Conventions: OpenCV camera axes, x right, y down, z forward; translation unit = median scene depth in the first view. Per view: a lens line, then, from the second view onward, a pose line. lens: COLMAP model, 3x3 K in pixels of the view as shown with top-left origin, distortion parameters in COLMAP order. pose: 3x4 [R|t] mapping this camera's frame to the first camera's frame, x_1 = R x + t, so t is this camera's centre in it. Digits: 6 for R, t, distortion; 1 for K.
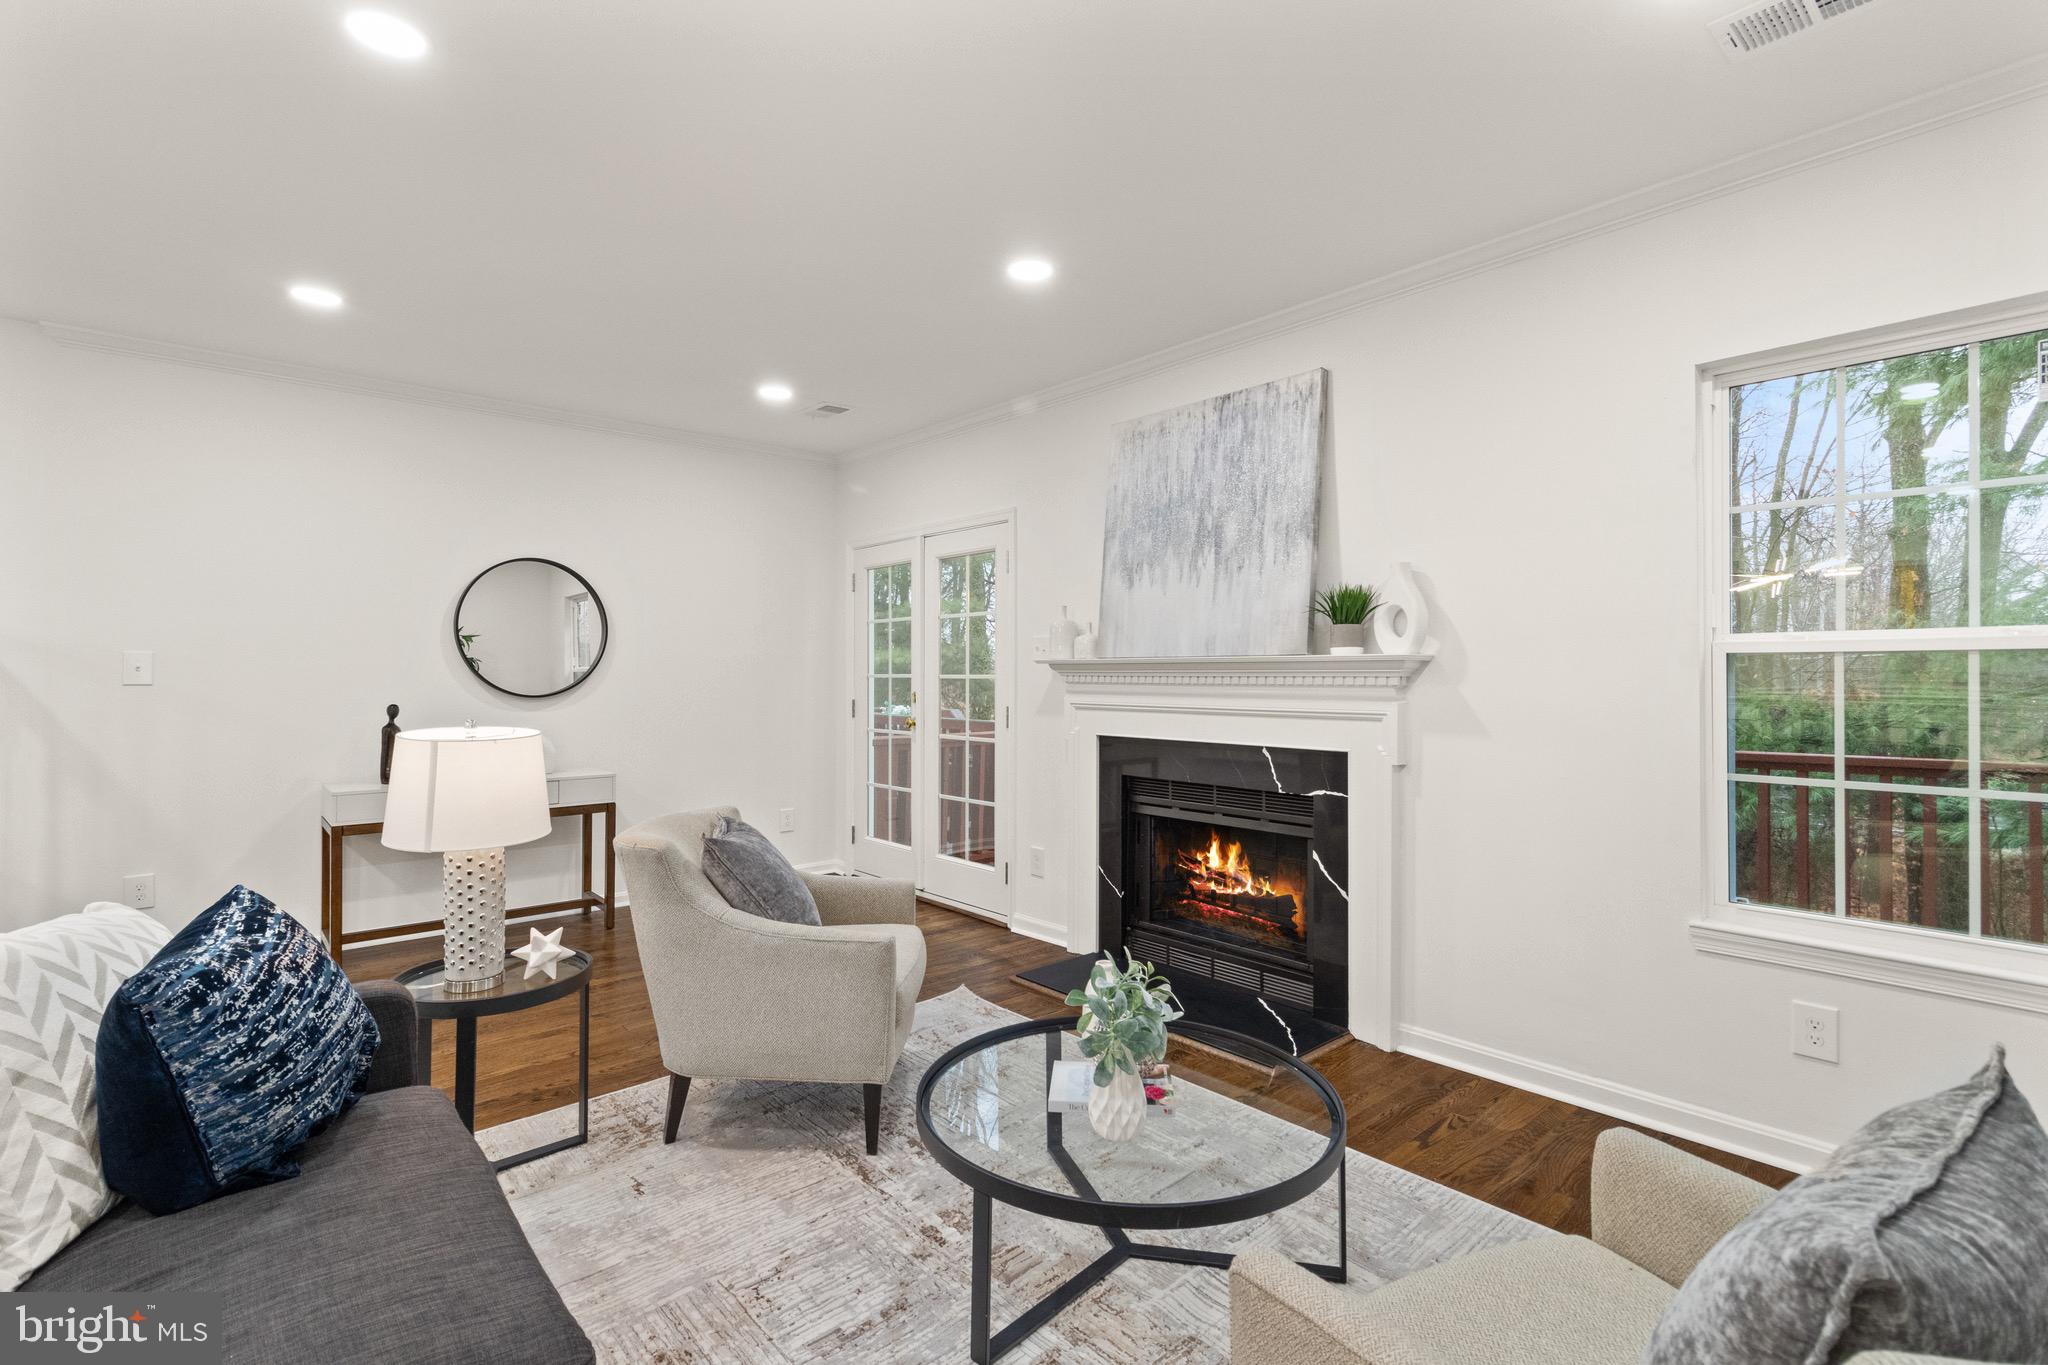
lens RADIAL K [[943.5, 0, 1022.1], [0, 943.5, 674.4], [0, 0, 1]] dist [0.004480, 0.000976]
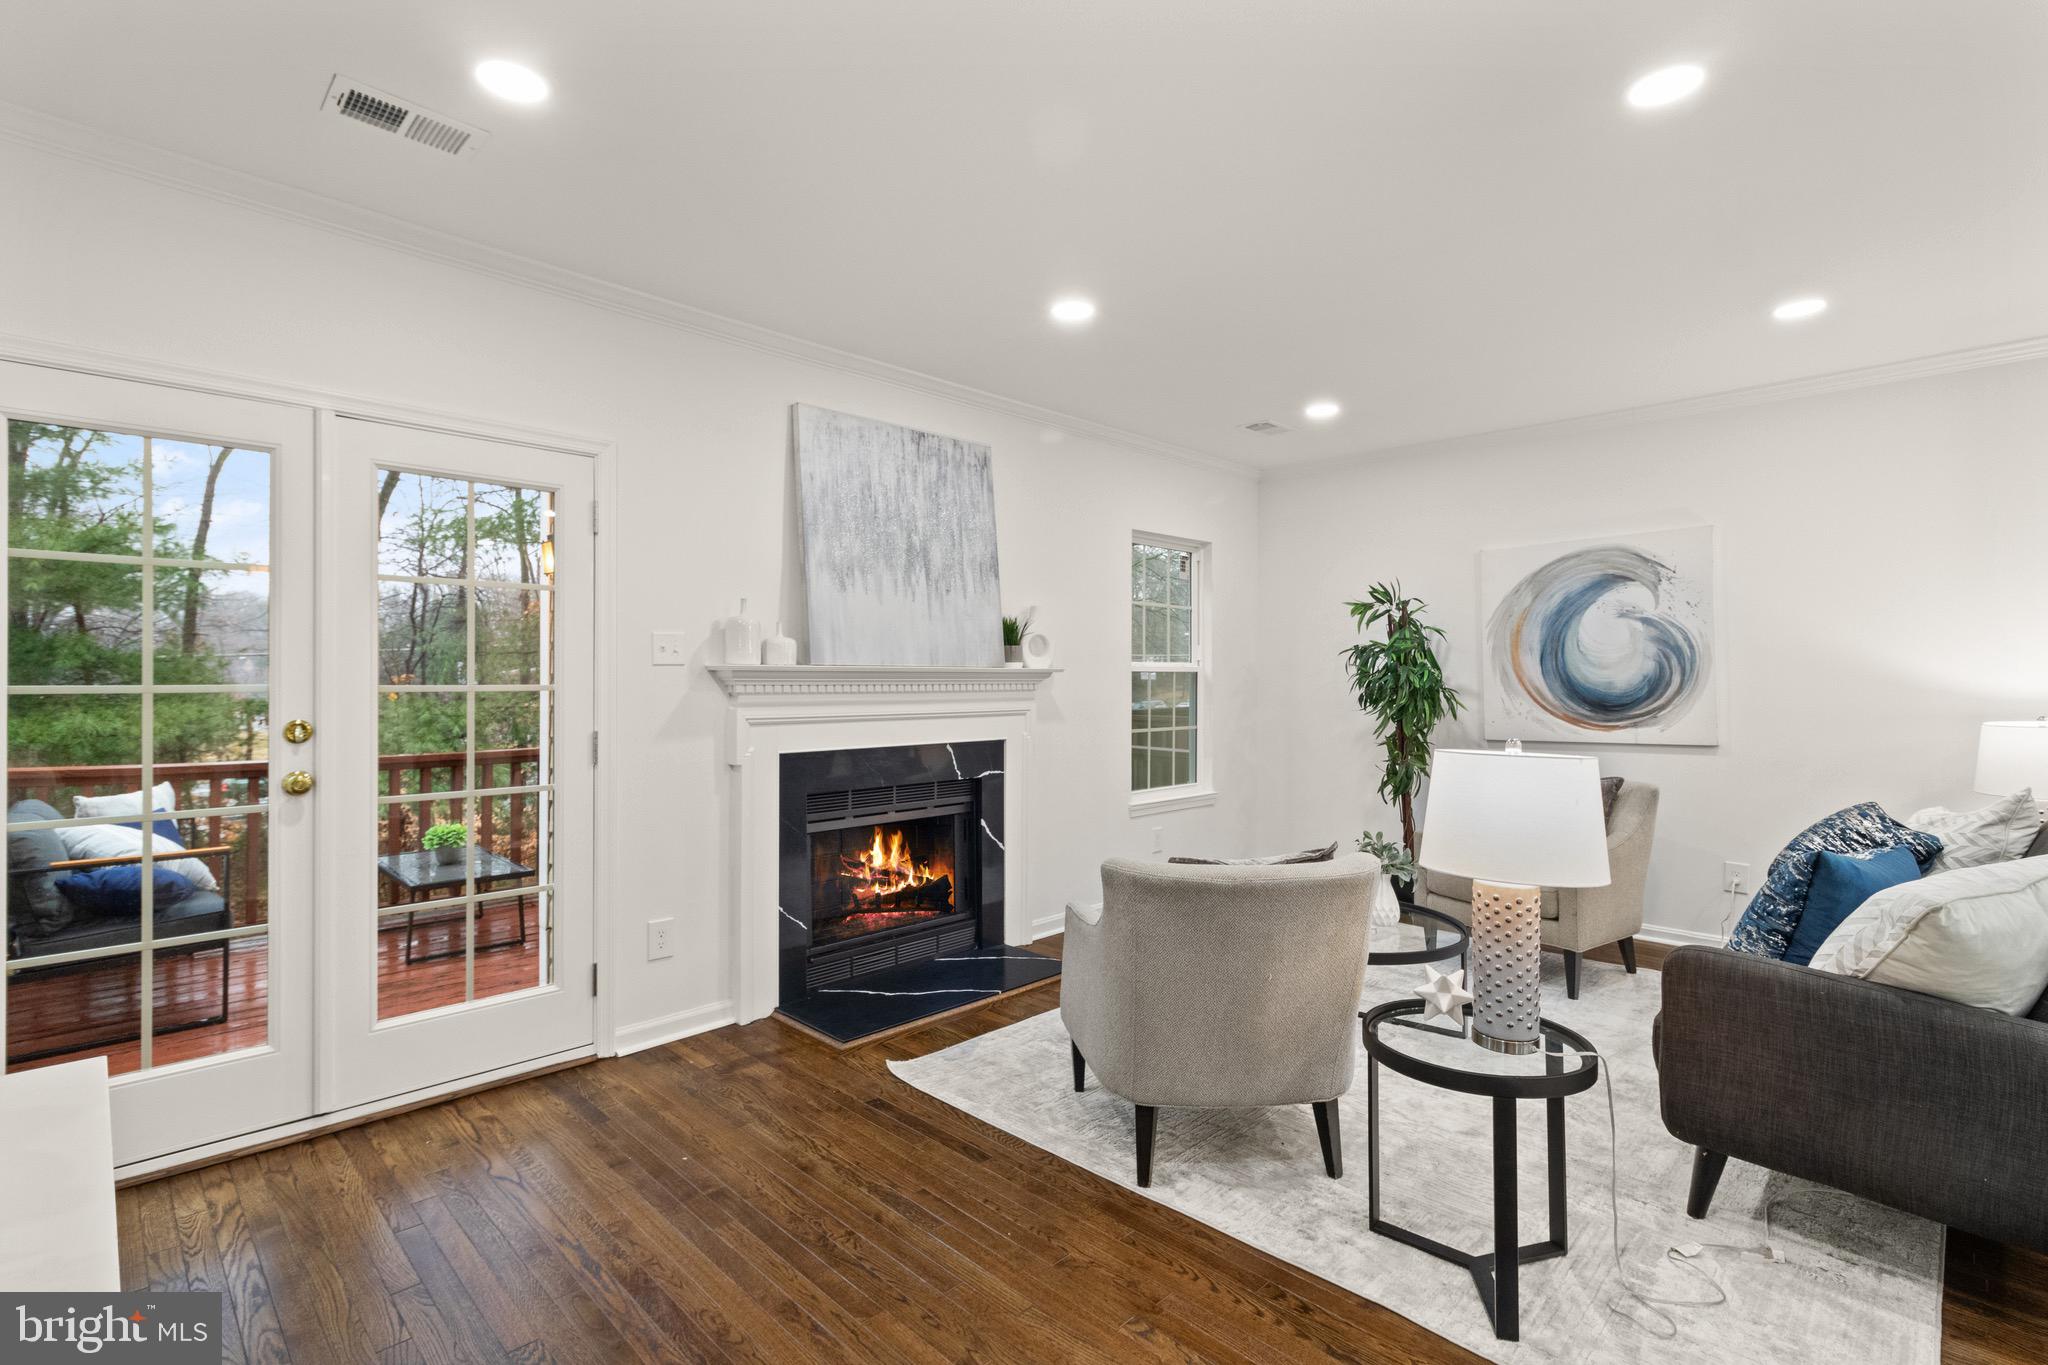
lens RADIAL K [[943.5, 0, 1022.1], [0, 943.5, 674.4], [0, 0, 1]] dist [0.004480, 0.000976]
pose [[-0.059424, -0.002007, 0.998231, -0.918675], [-0.005768, 0.999982, 0.001667, -0.012670], [-0.998216, -0.005659, -0.059434, 0.960509]]
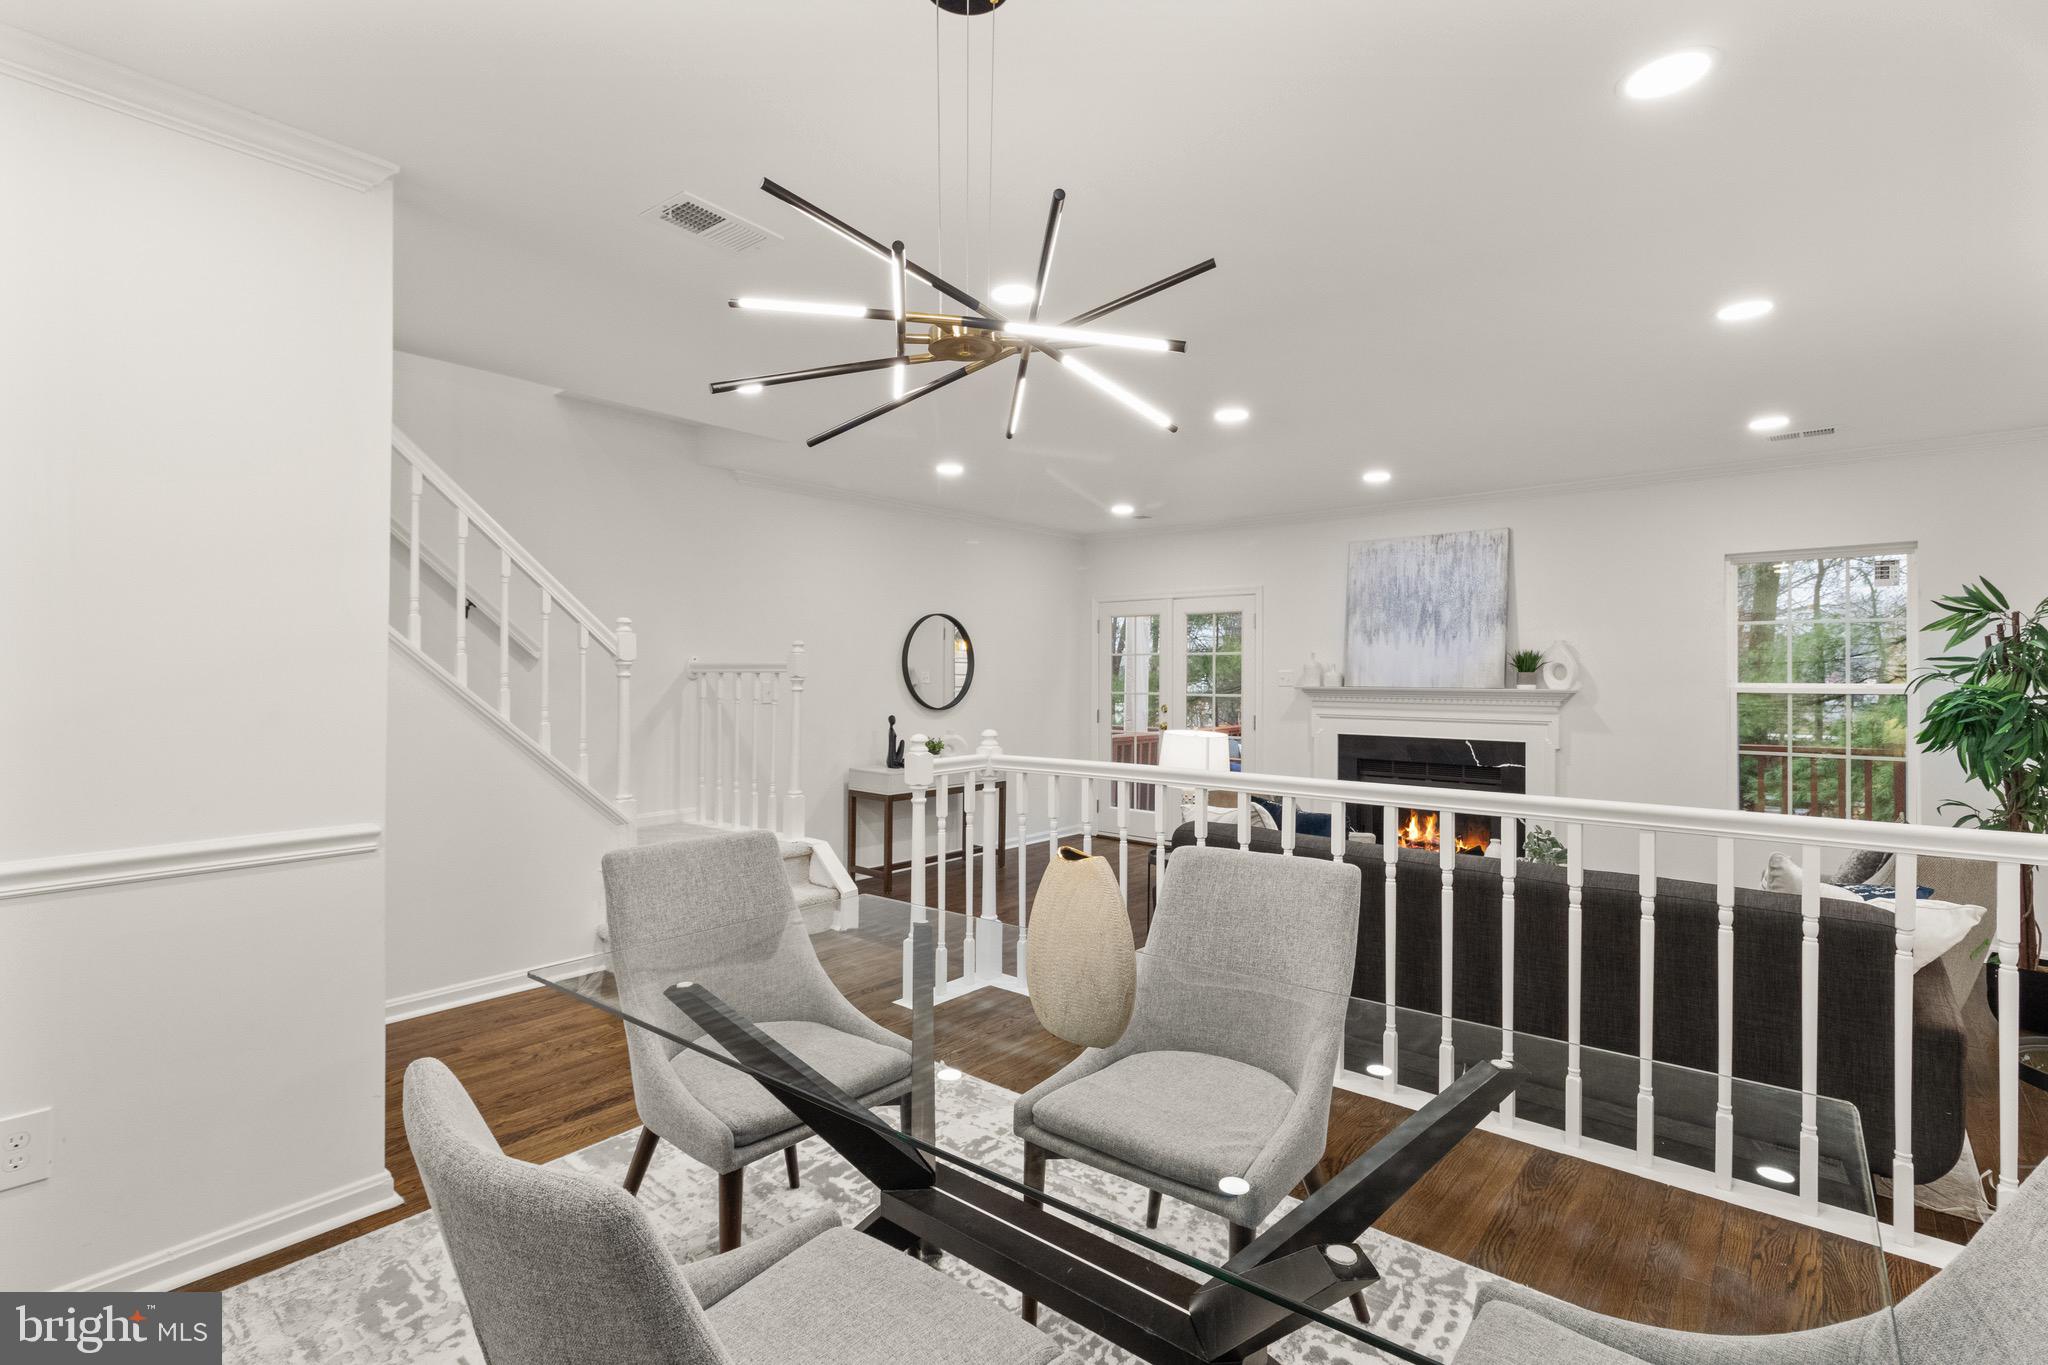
lens RADIAL K [[943.5, 0, 1022.1], [0, 943.5, 674.4], [0, 0, 1]] dist [0.004480, 0.000976]
pose [[0.989121, -0.001532, 0.147099, -0.798083], [0.000761, 0.999986, 0.005297, -0.053358], [-0.147105, -0.005128, 0.989108, -0.593080]]
